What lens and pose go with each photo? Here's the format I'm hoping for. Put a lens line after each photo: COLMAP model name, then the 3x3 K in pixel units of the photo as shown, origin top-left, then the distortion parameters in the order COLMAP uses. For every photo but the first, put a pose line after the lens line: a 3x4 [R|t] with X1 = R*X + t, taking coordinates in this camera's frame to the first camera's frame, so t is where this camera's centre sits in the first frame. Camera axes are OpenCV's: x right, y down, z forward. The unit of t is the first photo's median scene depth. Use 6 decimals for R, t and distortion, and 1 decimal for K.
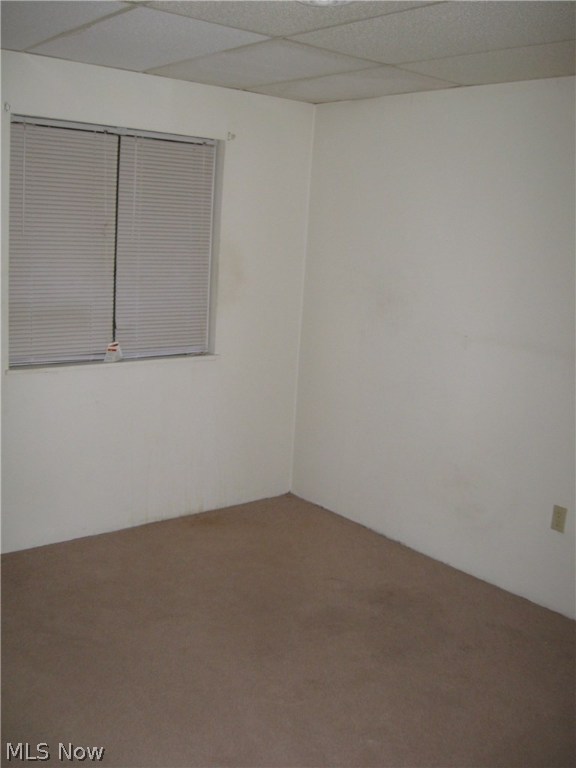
lens RADIAL K [[765.8, 0, 288.0], [0, 765.8, 384.0], [0, 0, 1]] dist [-0.150660, 0.030044]
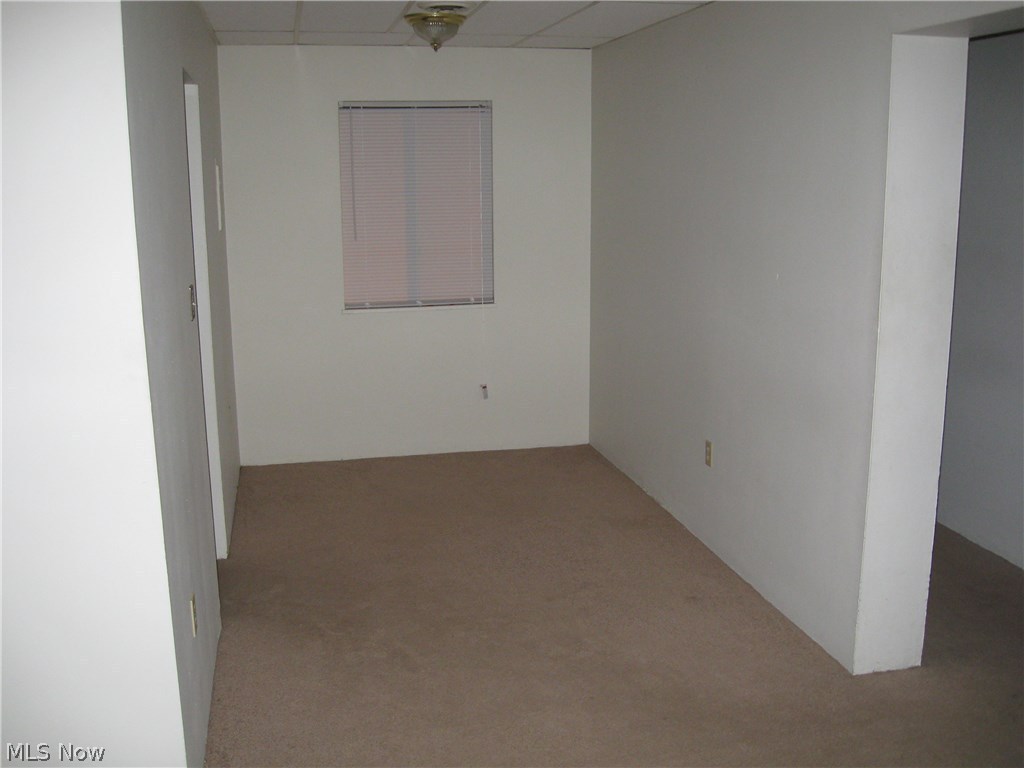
lens RADIAL K [[1021.1, 0, 512.0], [0, 1021.1, 384.0], [0, 0, 1]] dist [-0.150660, 0.030044]
pose [[0.797732, 0.026528, -0.602429, 0.835780], [-0.067833, 0.996639, -0.045936, 0.156486], [0.599185, 0.077509, 0.796850, -0.131383]]
